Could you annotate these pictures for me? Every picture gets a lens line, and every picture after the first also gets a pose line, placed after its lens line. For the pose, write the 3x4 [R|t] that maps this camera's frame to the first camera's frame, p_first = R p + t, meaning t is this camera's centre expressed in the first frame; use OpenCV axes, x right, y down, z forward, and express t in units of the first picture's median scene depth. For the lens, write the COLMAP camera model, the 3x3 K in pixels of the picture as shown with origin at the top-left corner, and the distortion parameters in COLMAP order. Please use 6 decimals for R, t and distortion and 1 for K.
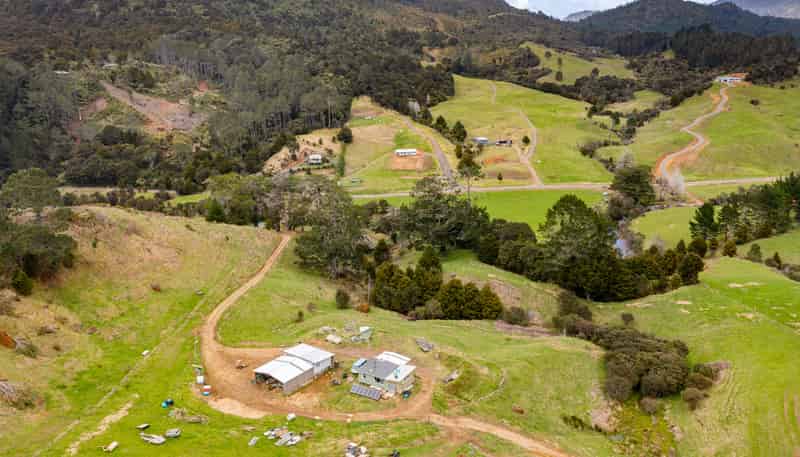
lens RADIAL K [[639.3, 0, 401.3], [0, 639.3, 233.2], [0, 0, 1]] dist [-0.002403, 0.004741]
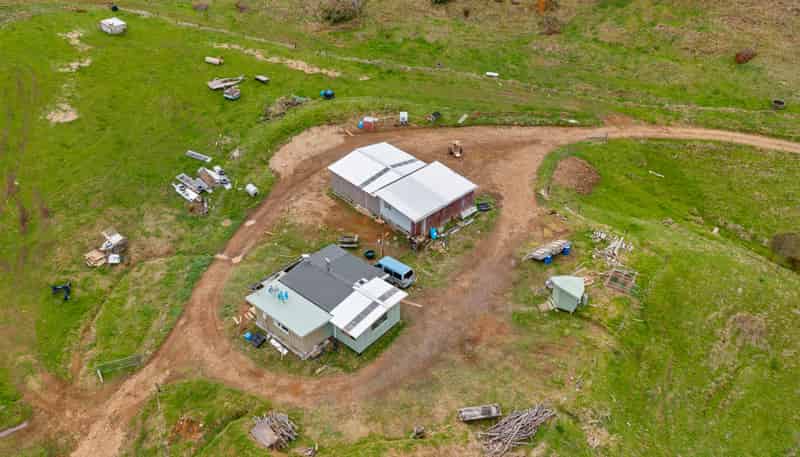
lens RADIAL K [[639.3, 0, 401.3], [0, 639.3, 233.2], [0, 0, 1]] dist [-0.002403, 0.004741]
pose [[-0.201367, 0.585783, -0.785054, 0.301337], [-0.259391, 0.740968, 0.619422, -0.100686], [0.944546, 0.328367, 0.002740, 1.116828]]
